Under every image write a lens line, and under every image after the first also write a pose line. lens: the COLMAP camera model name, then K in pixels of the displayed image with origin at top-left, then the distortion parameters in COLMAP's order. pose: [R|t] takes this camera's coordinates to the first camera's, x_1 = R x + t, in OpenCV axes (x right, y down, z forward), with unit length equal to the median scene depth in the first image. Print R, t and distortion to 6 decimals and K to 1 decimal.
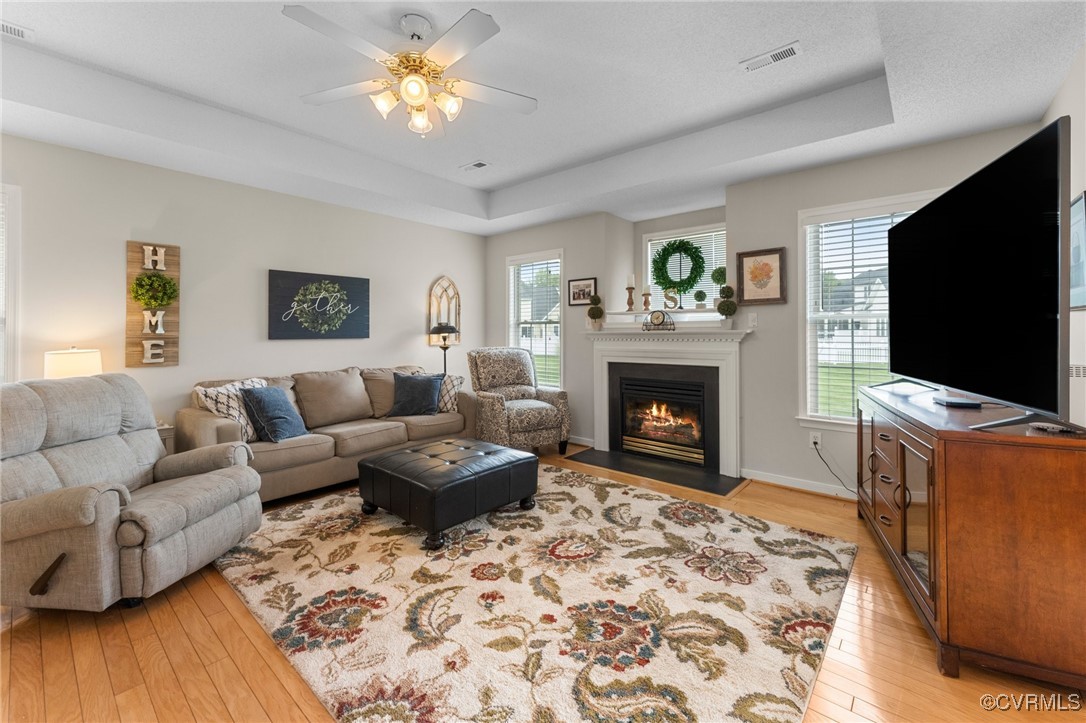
lens RADIAL K [[447.3, 0, 542.2], [0, 447.3, 330.9], [0, 0, 1]] dist [0.000514, -0.000348]
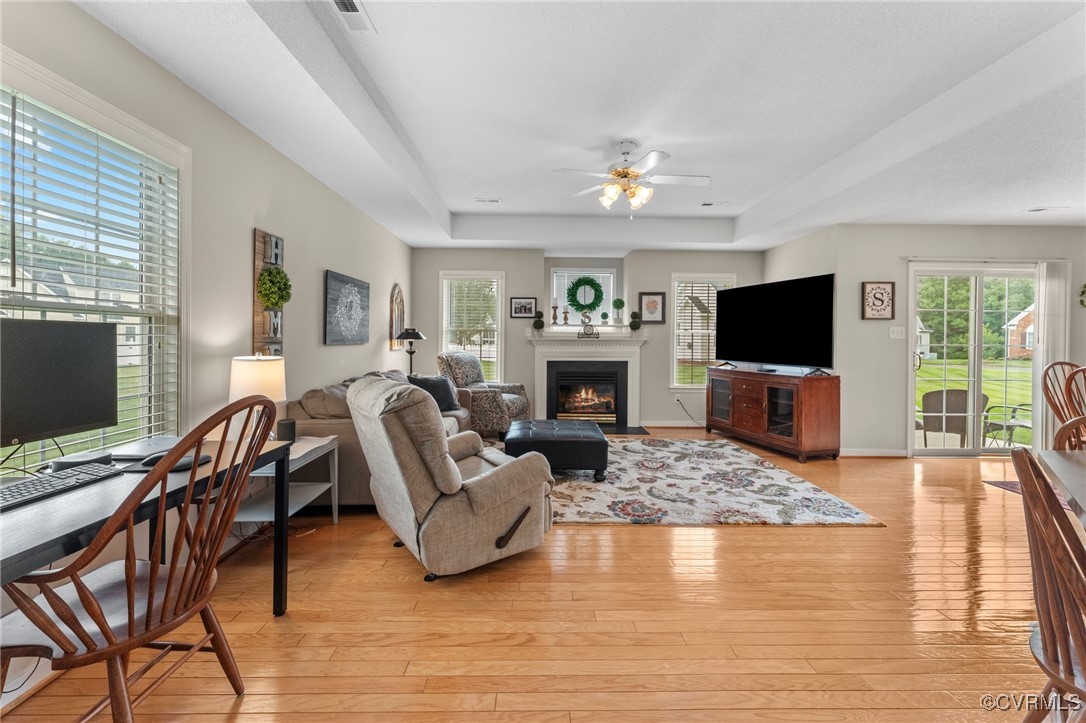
lens RADIAL K [[447.3, 0, 540.4], [0, 447.3, 339.7], [0, 0, 1]] dist [0.000514, -0.000348]
pose [[0.749053, 0.006697, 0.662477, -0.835228], [-0.010719, 0.999941, 0.002010, 0.002367], [-0.662424, -0.008607, 0.749080, -0.001152]]
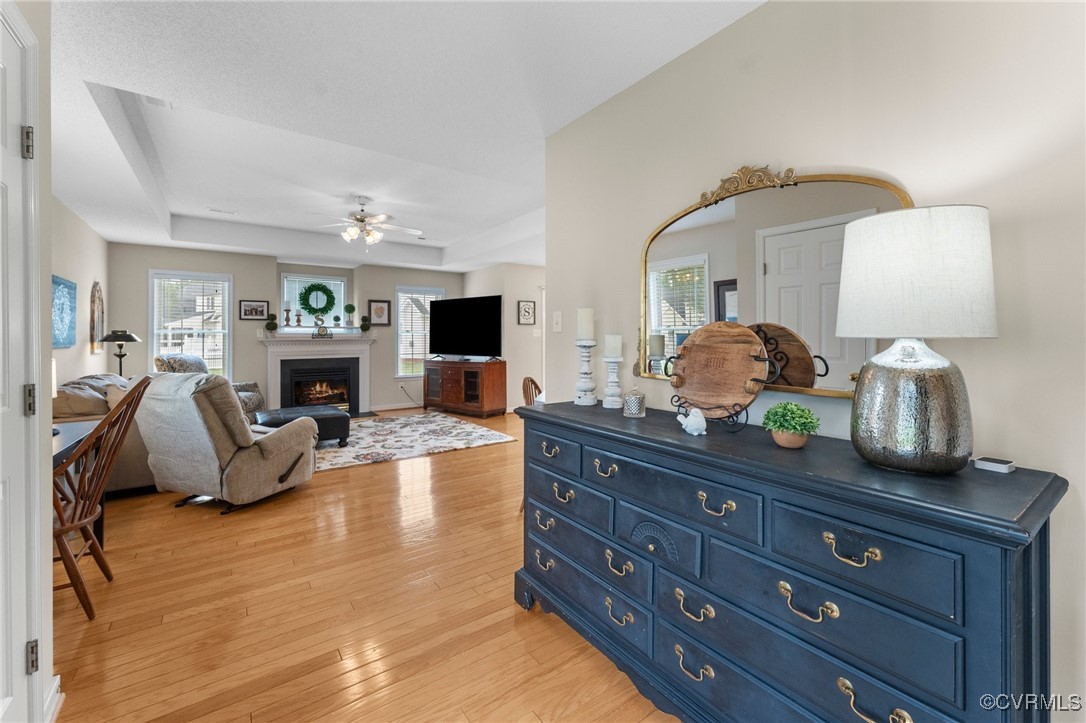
lens RADIAL K [[447.3, 0, 543.1], [0, 447.3, 335.4], [0, 0, 1]] dist [0.000514, -0.000348]
pose [[0.236591, 0.007371, 0.971581, -1.178019], [0.001778, 0.999966, -0.008020, 0.002549], [-0.971608, 0.003625, 0.236570, -0.205981]]
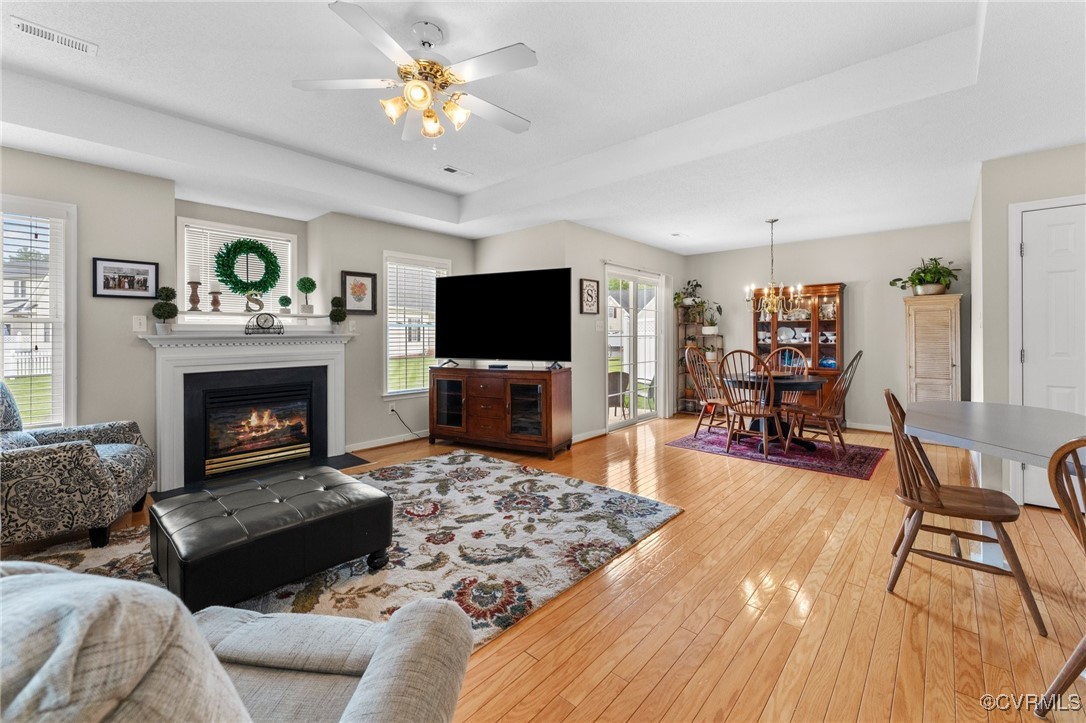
lens RADIAL K [[447.3, 0, 549.0], [0, 447.3, 334.6], [0, 0, 1]] dist [0.000514, -0.000348]
pose [[0.009993, 0.001894, 0.999948, -0.695082], [0.003052, 0.999993, -0.001924, 0.003887], [-0.999945, 0.003071, 0.009988, 0.377596]]
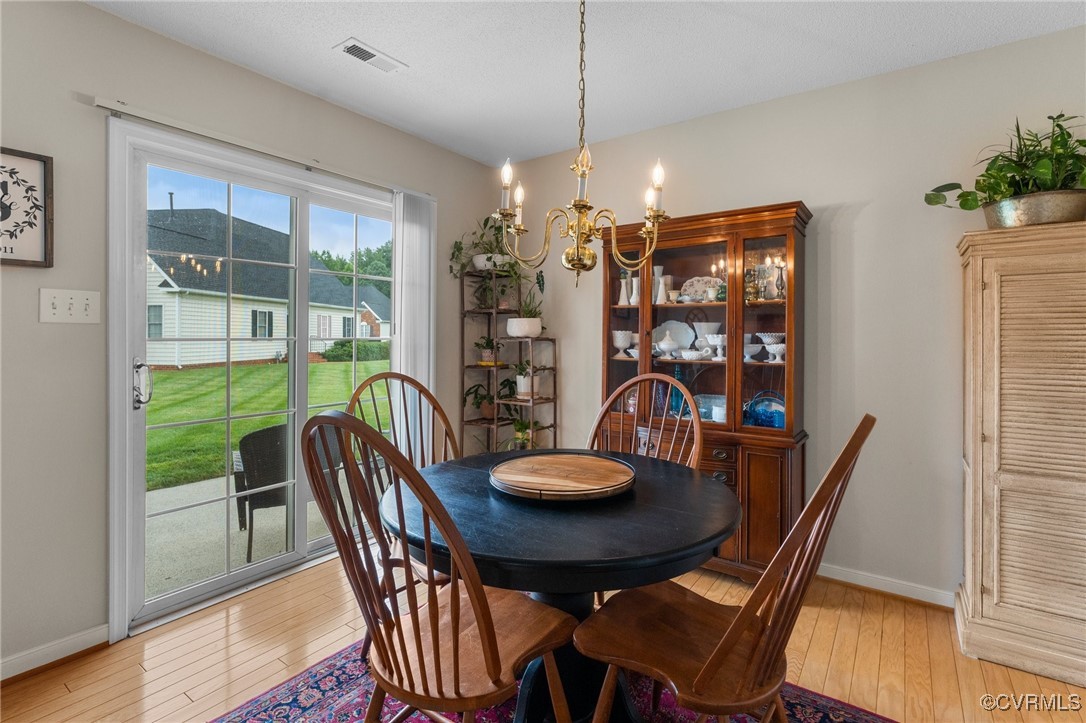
lens RADIAL K [[510.8, 0, 550.1], [0, 510.8, 336.7], [0, 0, 1]] dist [-0.003863, 0.000166]
pose [[-0.100971, -0.001762, 0.994888, 0.084308], [-0.007282, 0.999973, 0.001032, 0.001262], [-0.994863, -0.007141, -0.100982, -0.131900]]
